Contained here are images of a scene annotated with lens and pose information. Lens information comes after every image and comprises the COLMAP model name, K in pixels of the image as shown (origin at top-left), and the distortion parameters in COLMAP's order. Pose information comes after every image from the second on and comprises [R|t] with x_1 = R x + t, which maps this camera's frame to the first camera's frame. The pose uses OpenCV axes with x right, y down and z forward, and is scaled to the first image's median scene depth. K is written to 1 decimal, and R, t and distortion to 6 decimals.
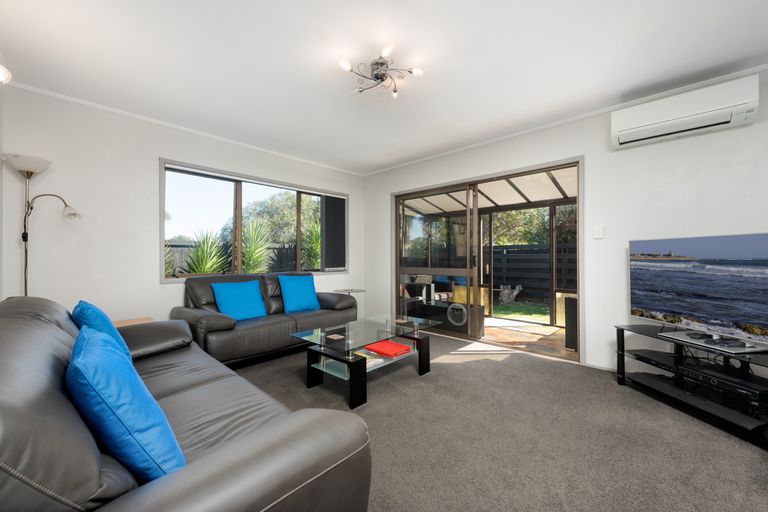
lens RADIAL K [[314.8, 0, 379.6], [0, 314.8, 257.8], [0, 0, 1]] dist [0.002945, 0.000098]
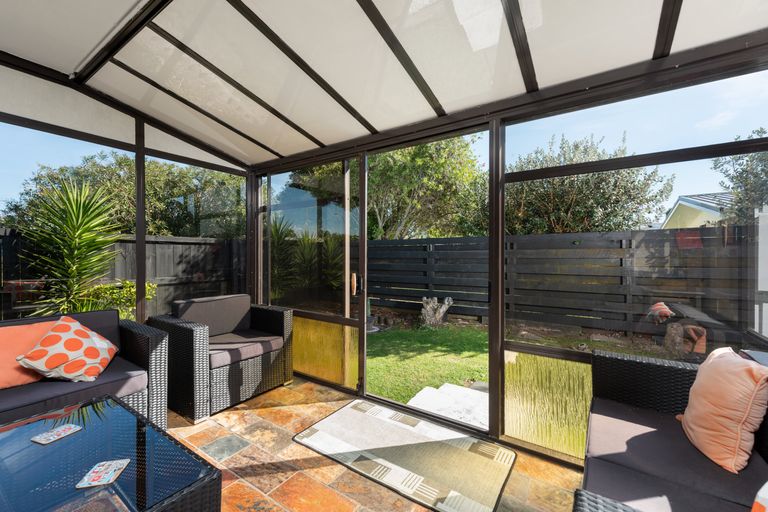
lens RADIAL K [[314.8, 0, 386.8], [0, 314.8, 254.3], [0, 0, 1]] dist [0.002945, 0.000098]
pose [[0.985015, 0.011789, 0.172067, 0.199003], [-0.011863, 0.999929, -0.000600, -0.003408], [-0.172062, -0.001450, 0.985085, 0.365863]]
